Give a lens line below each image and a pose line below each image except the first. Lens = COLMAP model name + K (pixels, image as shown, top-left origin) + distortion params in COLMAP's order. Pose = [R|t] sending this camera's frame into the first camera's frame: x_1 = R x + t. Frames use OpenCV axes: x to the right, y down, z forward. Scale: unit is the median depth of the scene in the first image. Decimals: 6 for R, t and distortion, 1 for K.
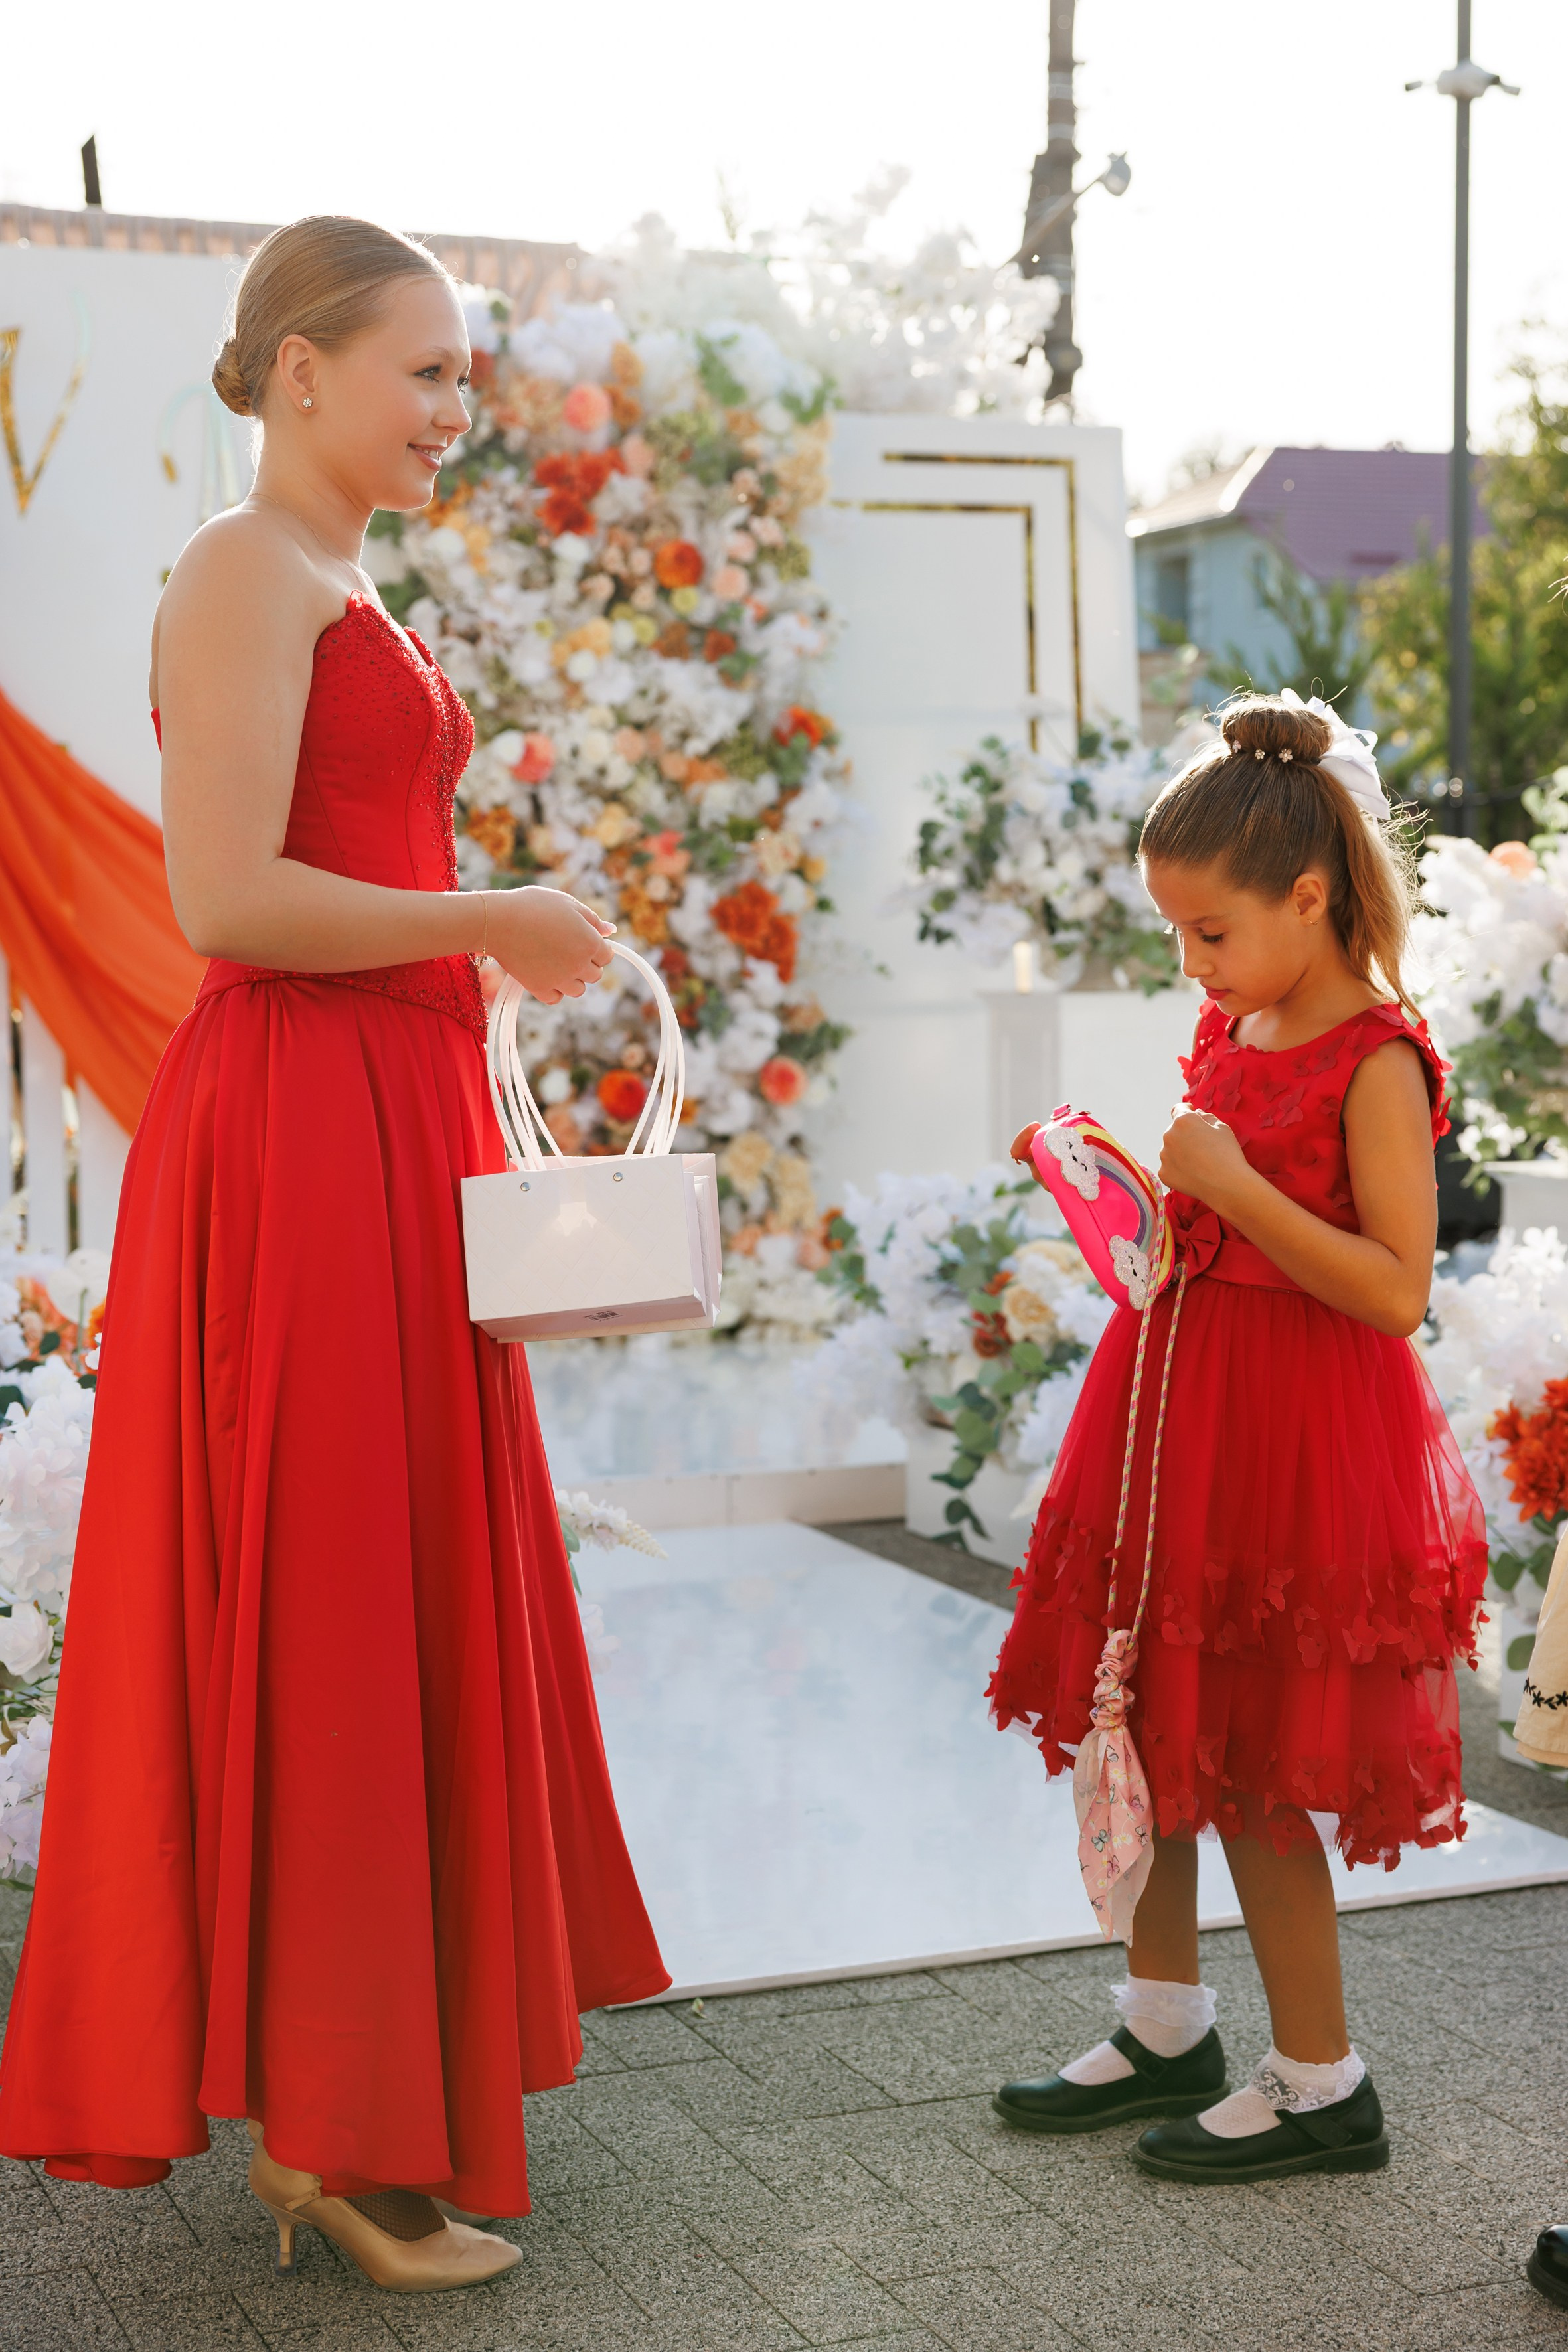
lens RADIAL K [[3393.6, 0, 749.3], [0, 3393.6, 1177.5], [0, 0, 1]] dist [0.011259, 0.044536]
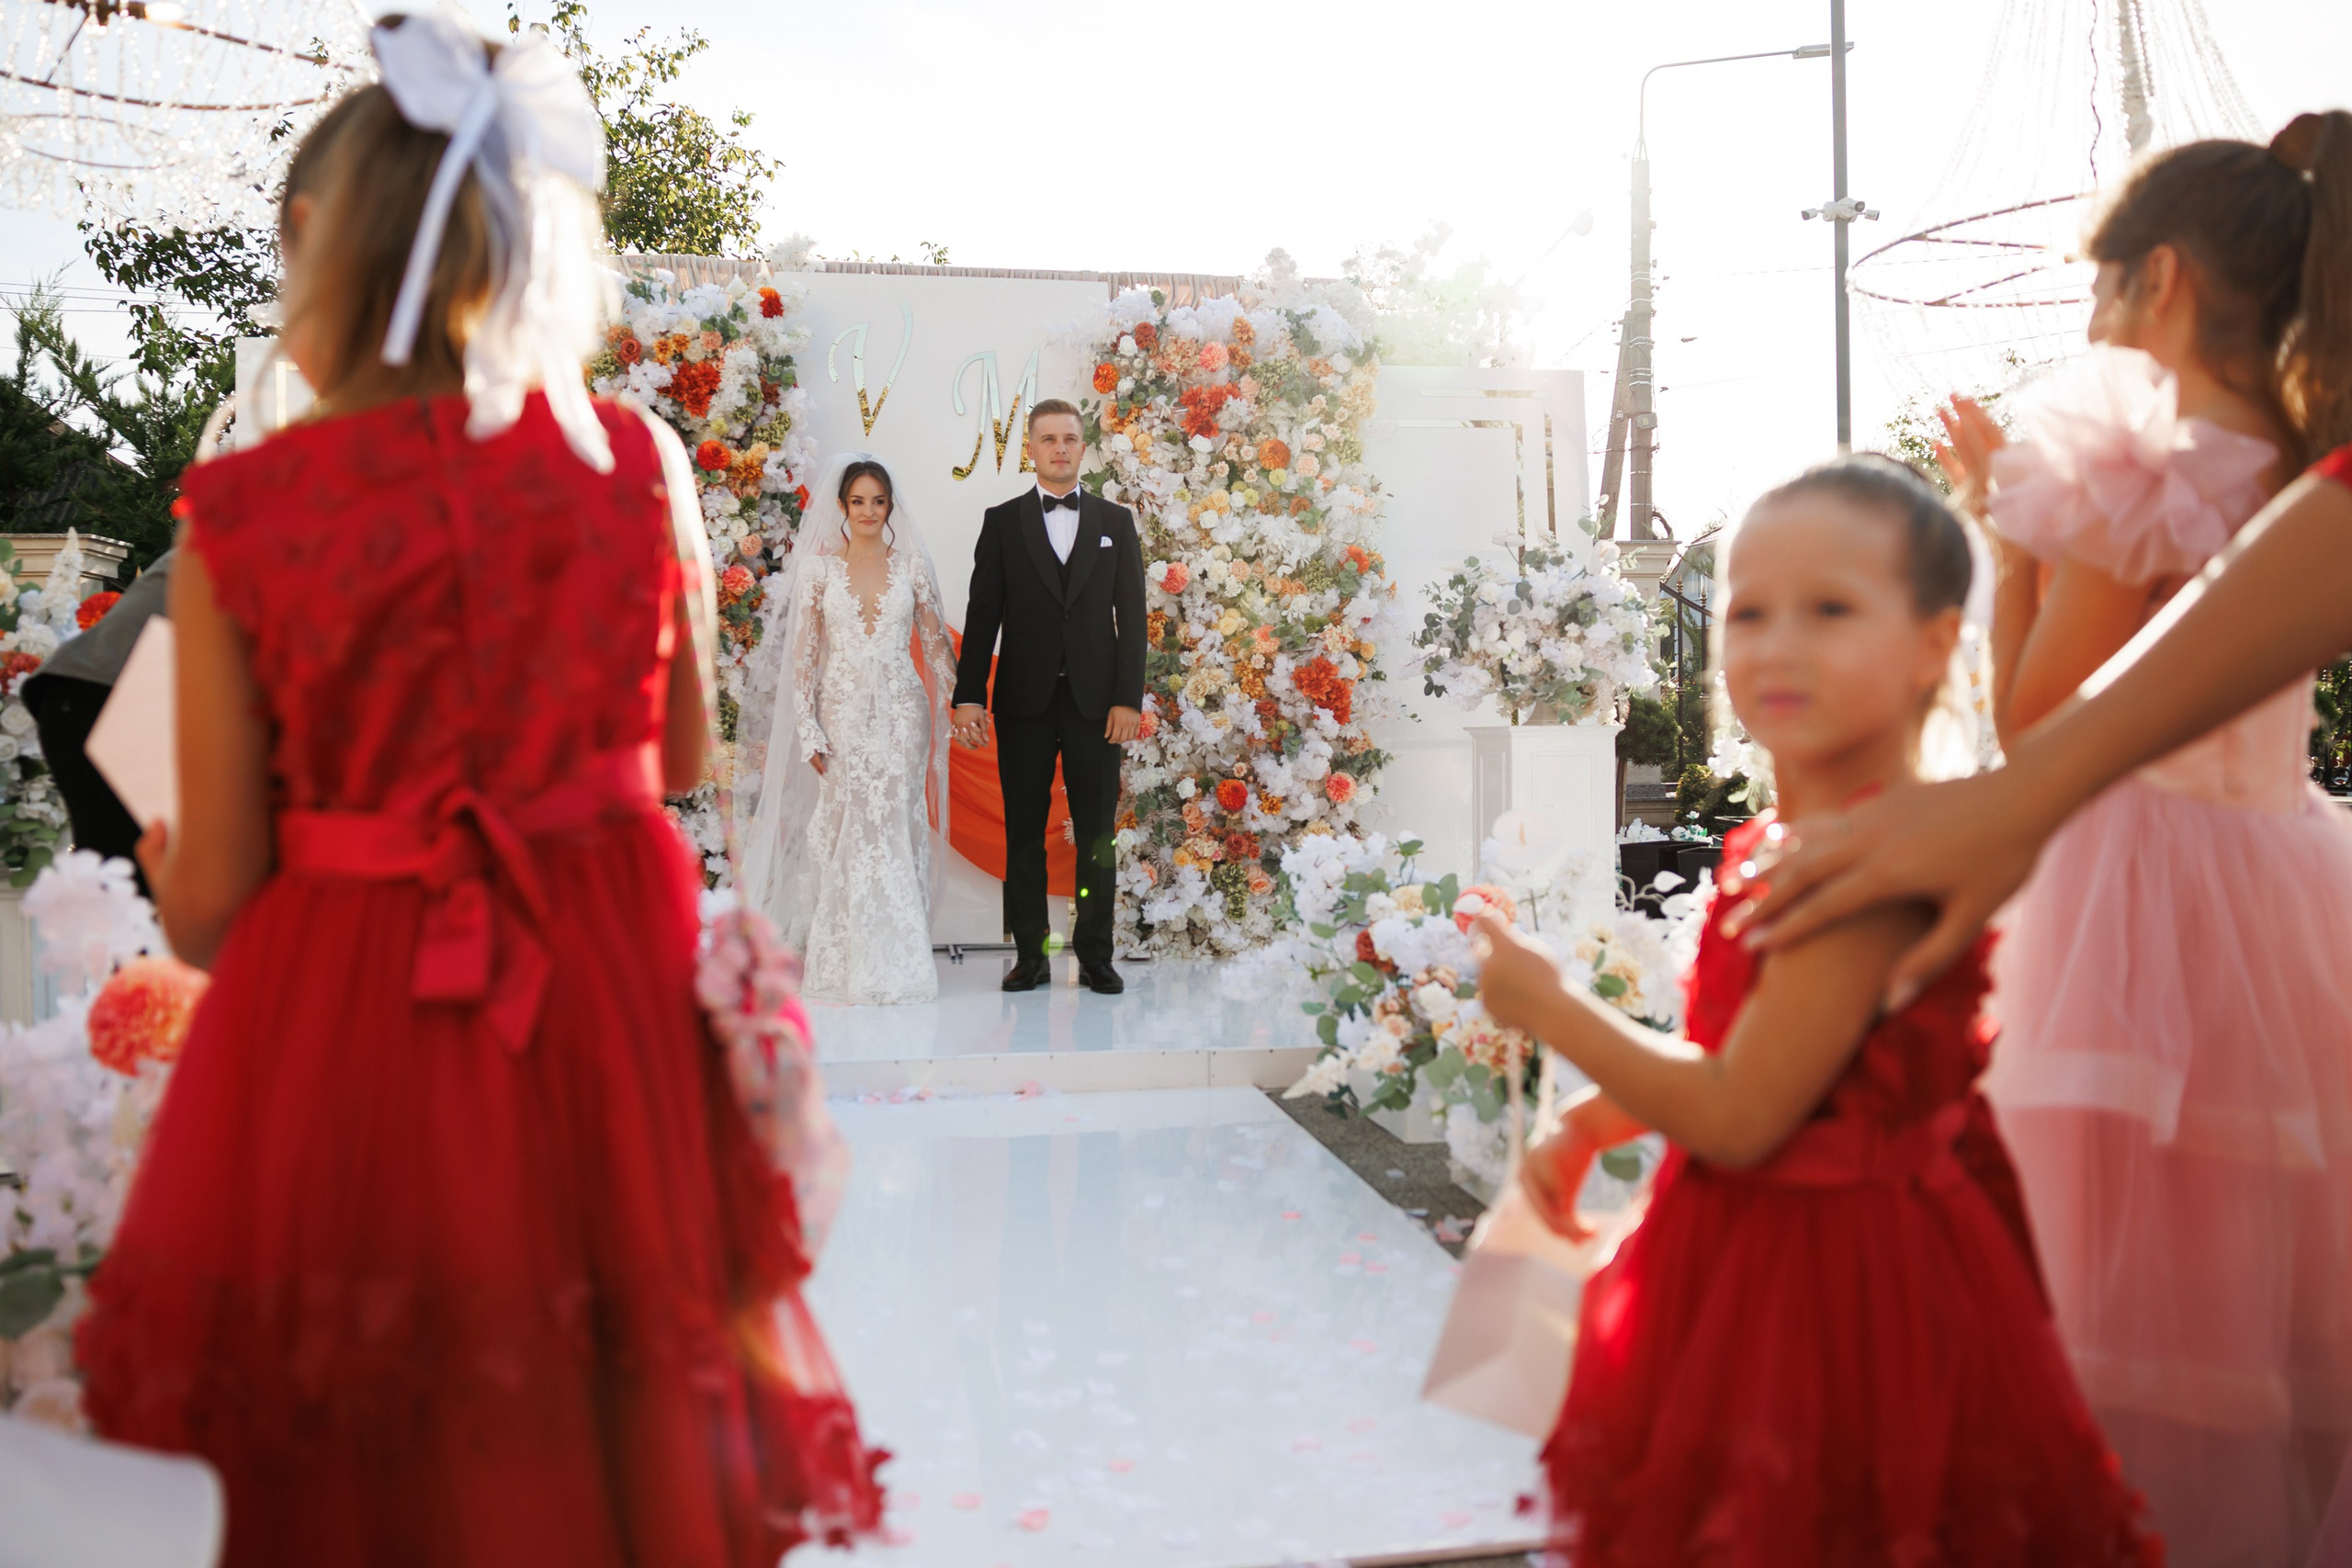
lens RADIAL K [[1707.6, 0, 1143.1], [0, 1707.6, 791.3], [0, 0, 1]] dist [-0.066329, -0.001424]
pose [[0.977117, 0.007066, -0.212587, 0.087611], [-0.017030, 0.998839, -0.045073, 0.009785], [0.212021, 0.047662, 0.976102, 0.232384]]
